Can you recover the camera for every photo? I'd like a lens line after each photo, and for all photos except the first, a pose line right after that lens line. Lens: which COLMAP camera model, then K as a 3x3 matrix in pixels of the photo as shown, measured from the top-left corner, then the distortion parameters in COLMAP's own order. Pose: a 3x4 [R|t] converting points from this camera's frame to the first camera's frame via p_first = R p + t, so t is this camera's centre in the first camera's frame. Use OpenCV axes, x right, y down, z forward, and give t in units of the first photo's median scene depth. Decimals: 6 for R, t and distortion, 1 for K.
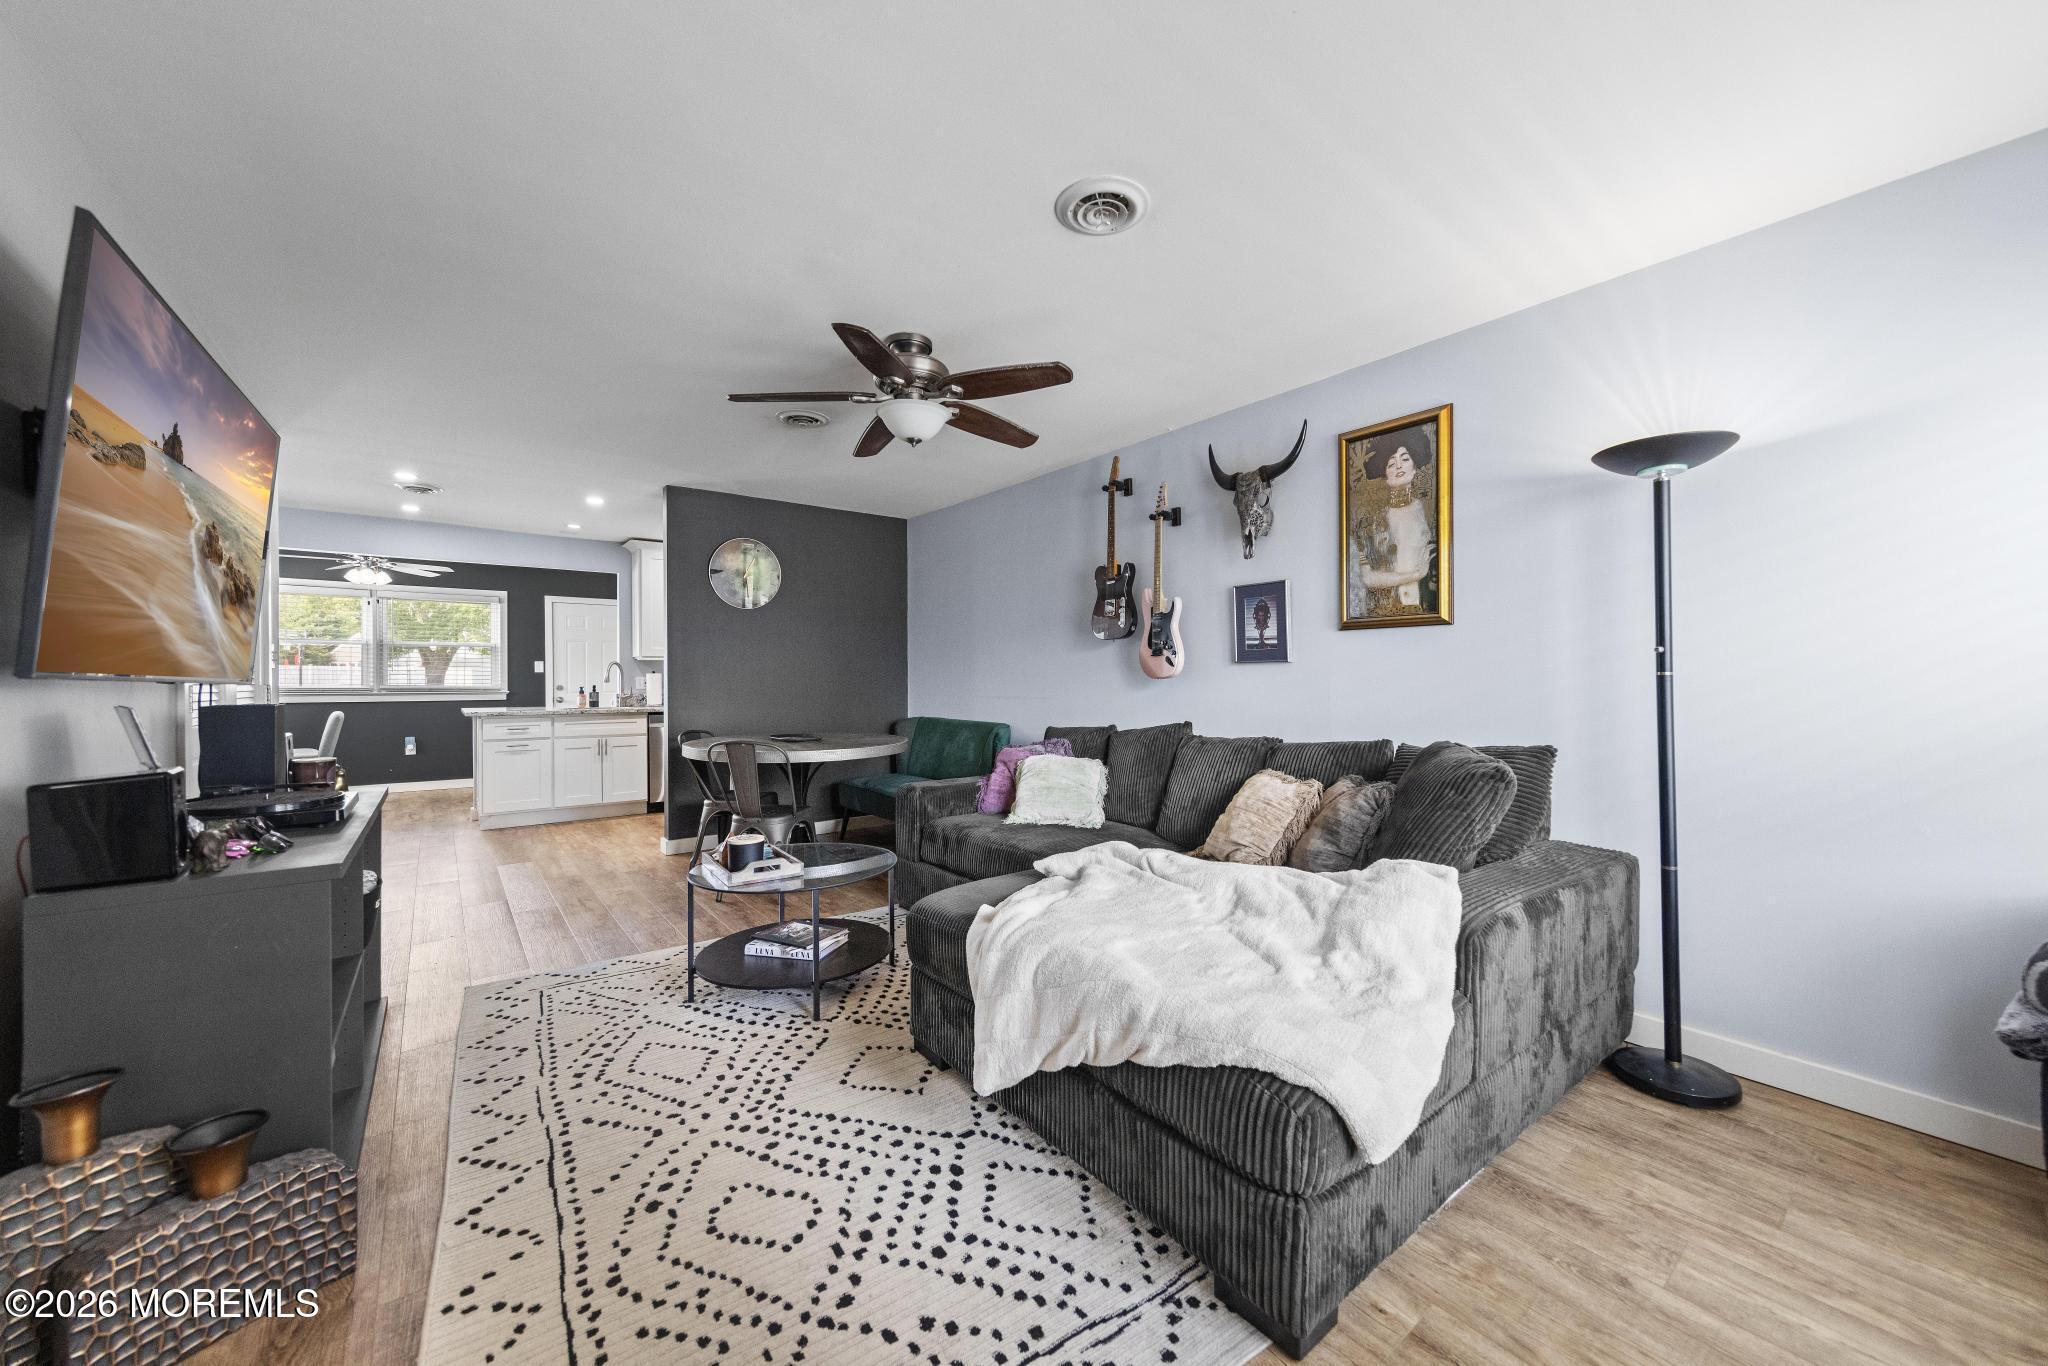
lens RADIAL K [[758.8, 0, 1033.9], [0, 758.8, 693.4], [0, 0, 1]] dist [0.008228, 0.000000]
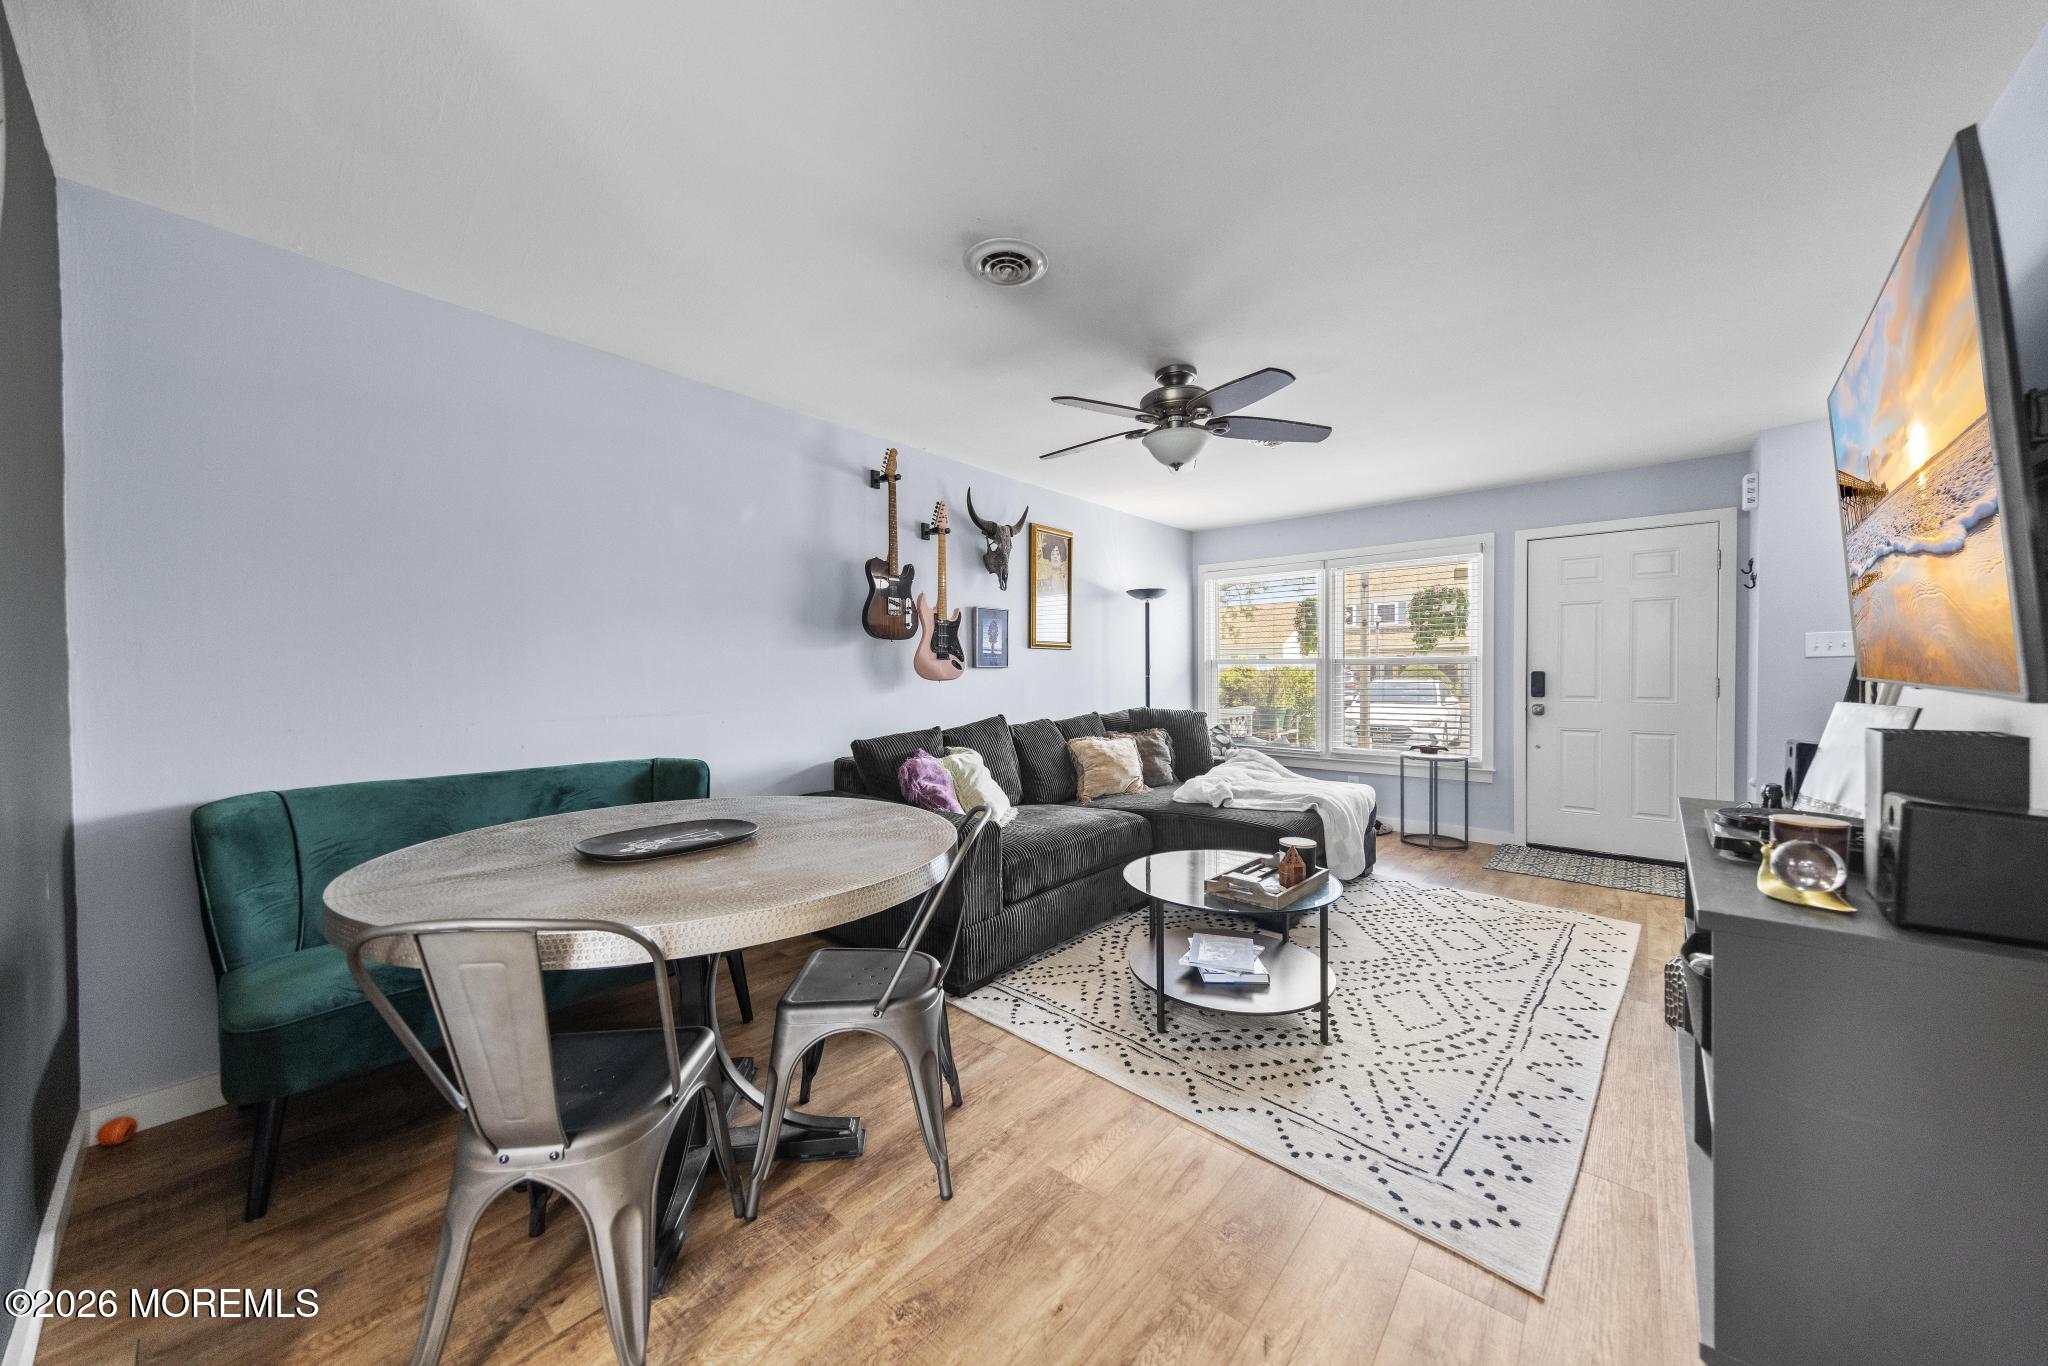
lens RADIAL K [[709.9, 0, 1024.0], [0, 709.9, 683.0], [0, 0, 1]] dist [-0.000126, -0.000084]
pose [[-0.191239, -0.010627, 0.981486, -1.462850], [0.023901, 0.999594, 0.015480, -0.048905], [-0.981252, 0.026419, -0.190908, 1.822285]]
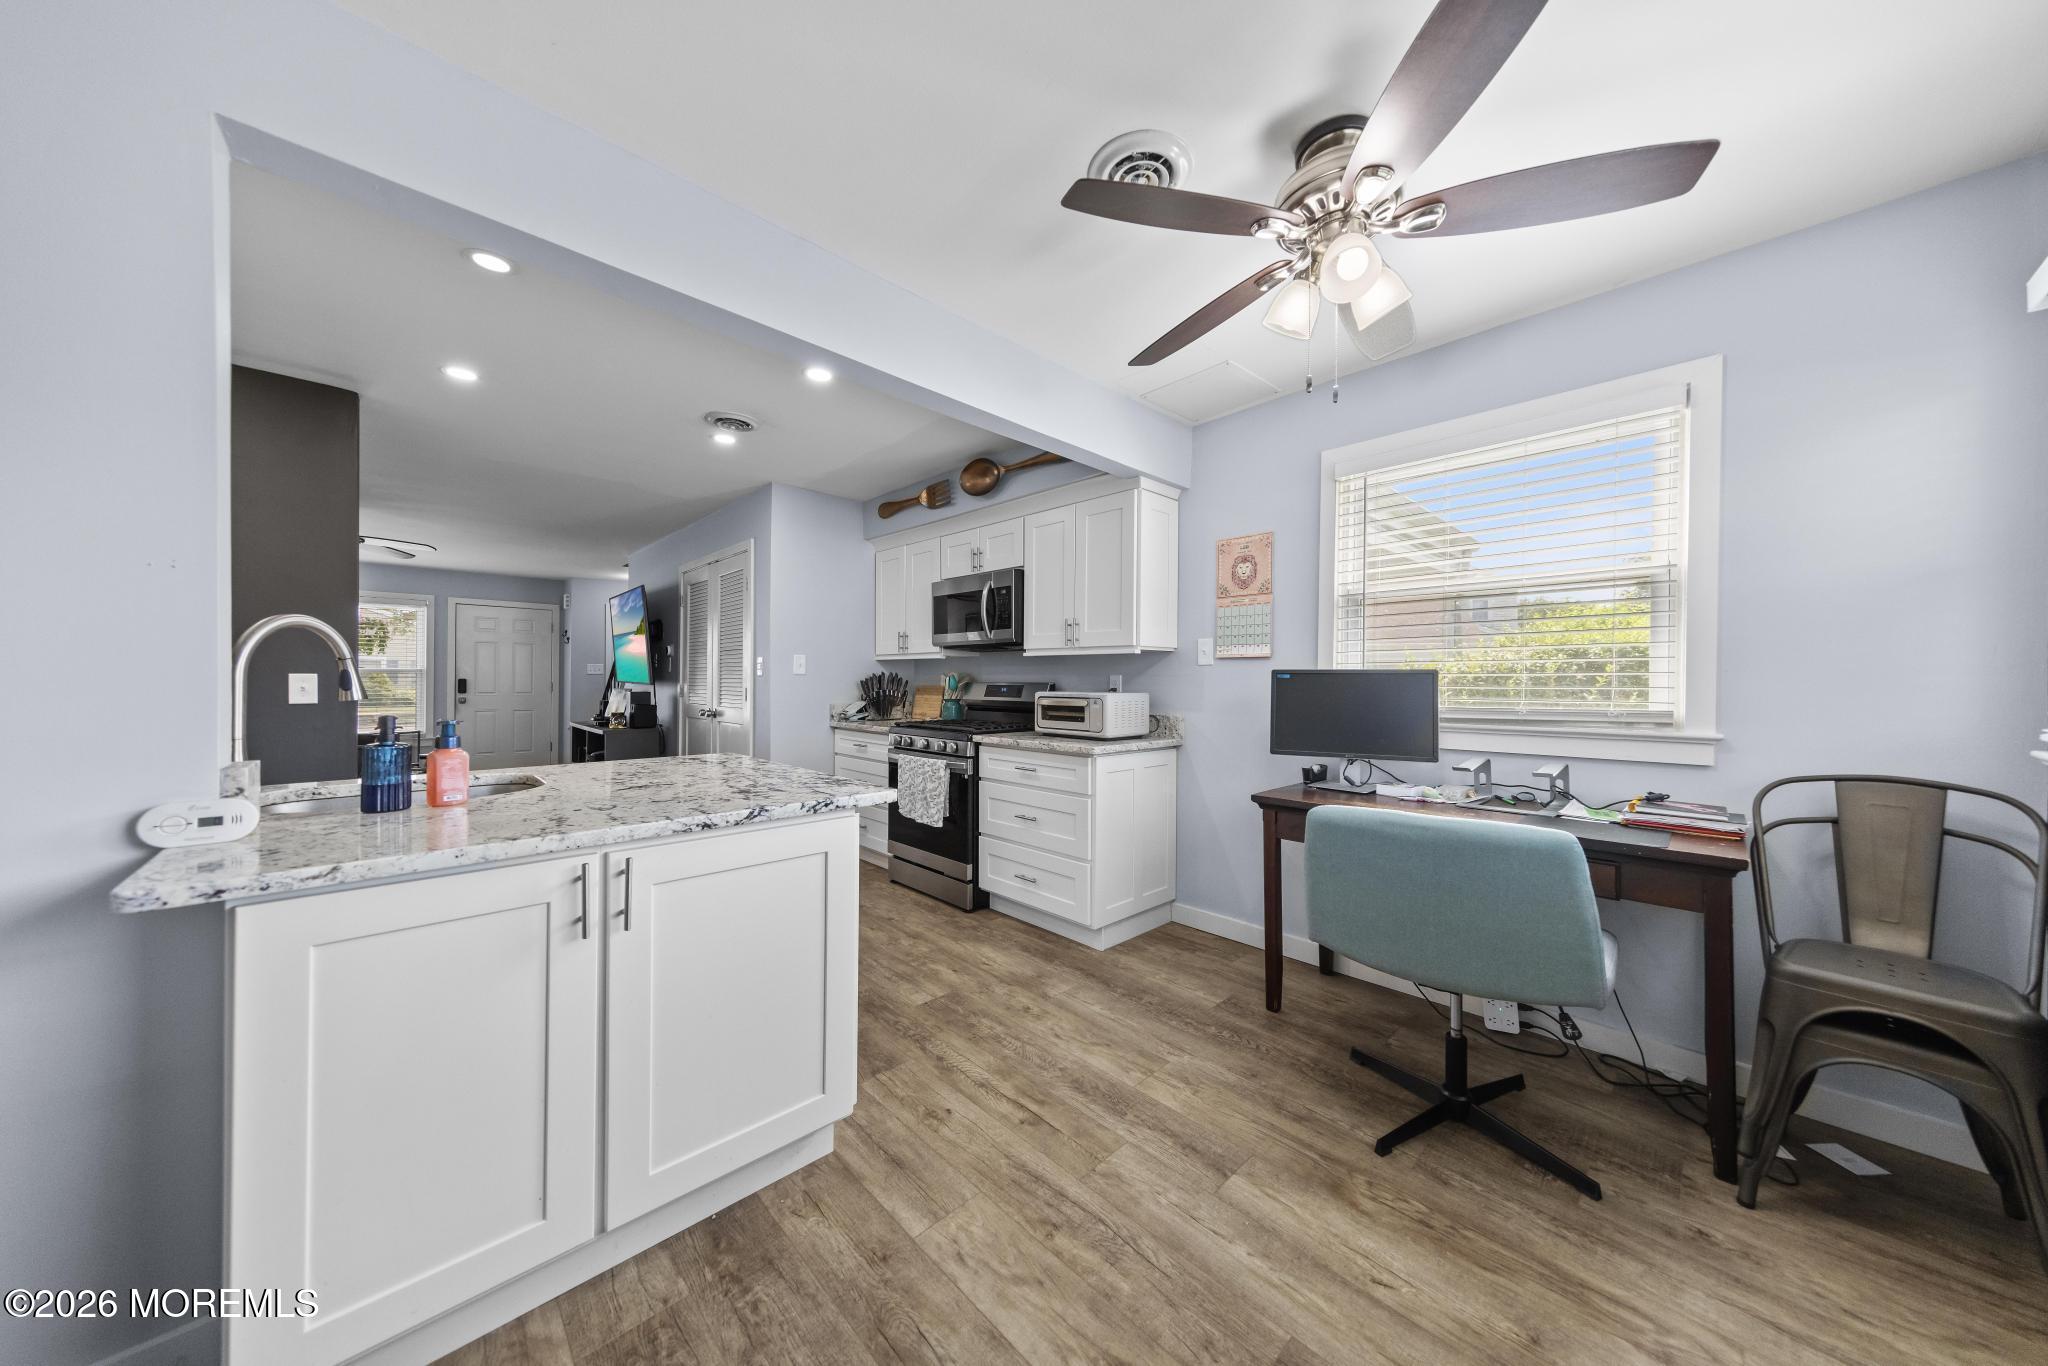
lens RADIAL K [[667.1, 0, 1043.3], [0, 667.1, 682.8], [0, 0, 1]] dist [0.006606, -0.000016]
pose [[-0.993910, -0.003505, -0.110141, -2.332231], [-0.005768, 0.999779, 0.020240, -0.081895], [0.110046, 0.020752, -0.993710, 3.760329]]
